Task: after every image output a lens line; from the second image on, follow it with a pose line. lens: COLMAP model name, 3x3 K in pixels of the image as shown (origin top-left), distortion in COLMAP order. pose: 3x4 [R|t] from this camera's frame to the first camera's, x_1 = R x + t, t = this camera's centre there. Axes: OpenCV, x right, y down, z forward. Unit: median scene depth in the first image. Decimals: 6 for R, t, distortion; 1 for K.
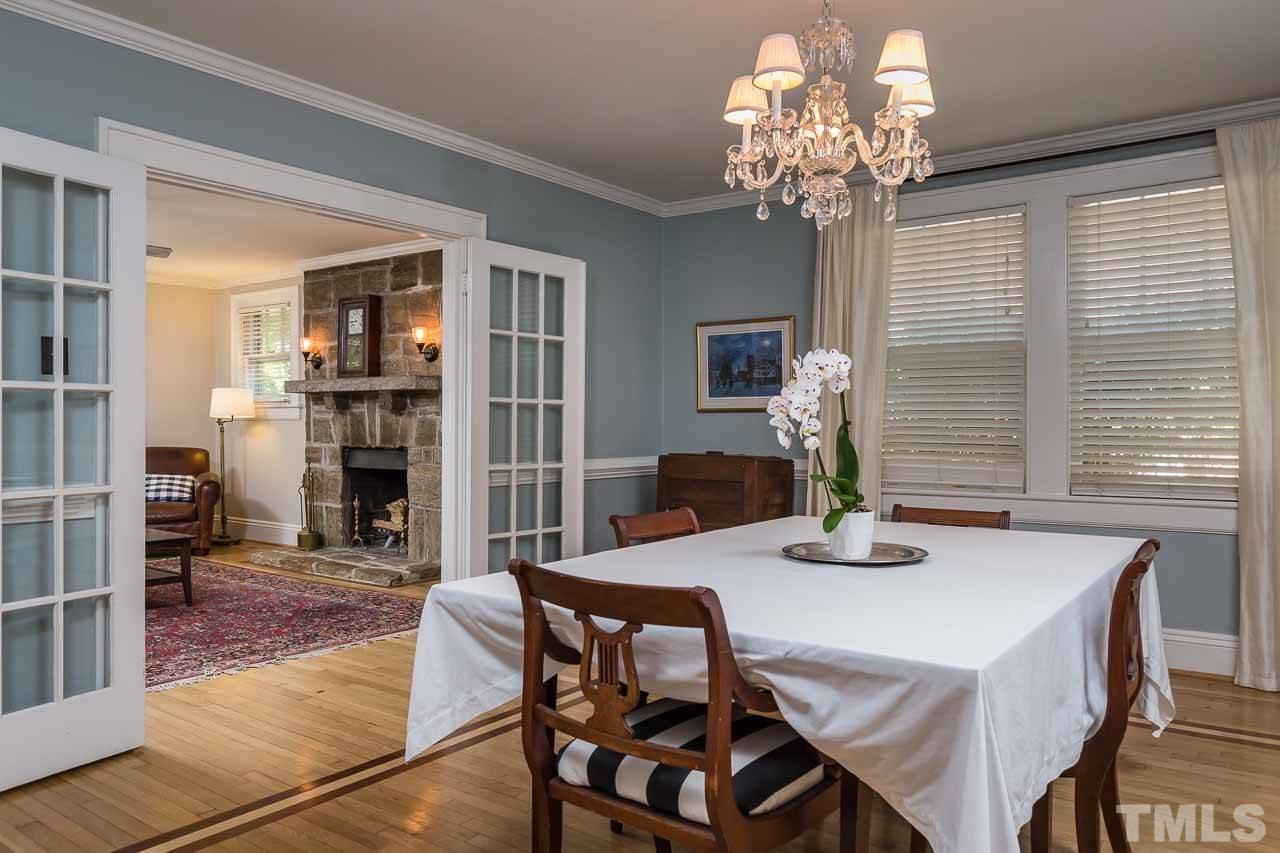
lens RADIAL K [[908.1, 0, 643.6], [0, 908.1, 434.3], [0, 0, 1]] dist [0.014222, 0.000617]
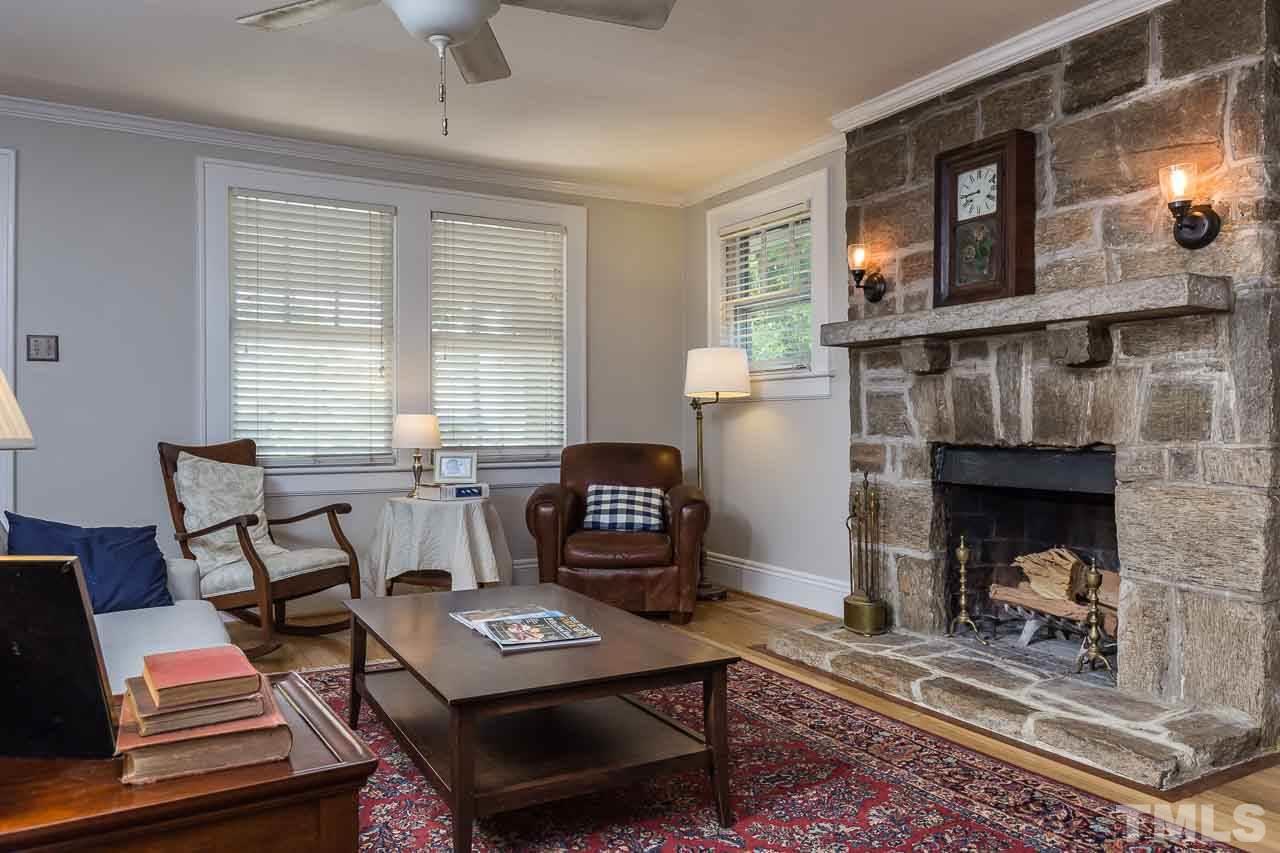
lens RADIAL K [[908.1, 0, 639.8], [0, 908.1, 424.7], [0, 0, 1]] dist [0.014222, 0.000617]
pose [[0.915903, -0.004858, -0.401371, -0.273650], [0.000969, 0.999951, -0.009893, 0.007893], [0.401399, 0.008672, 0.915862, 0.447765]]
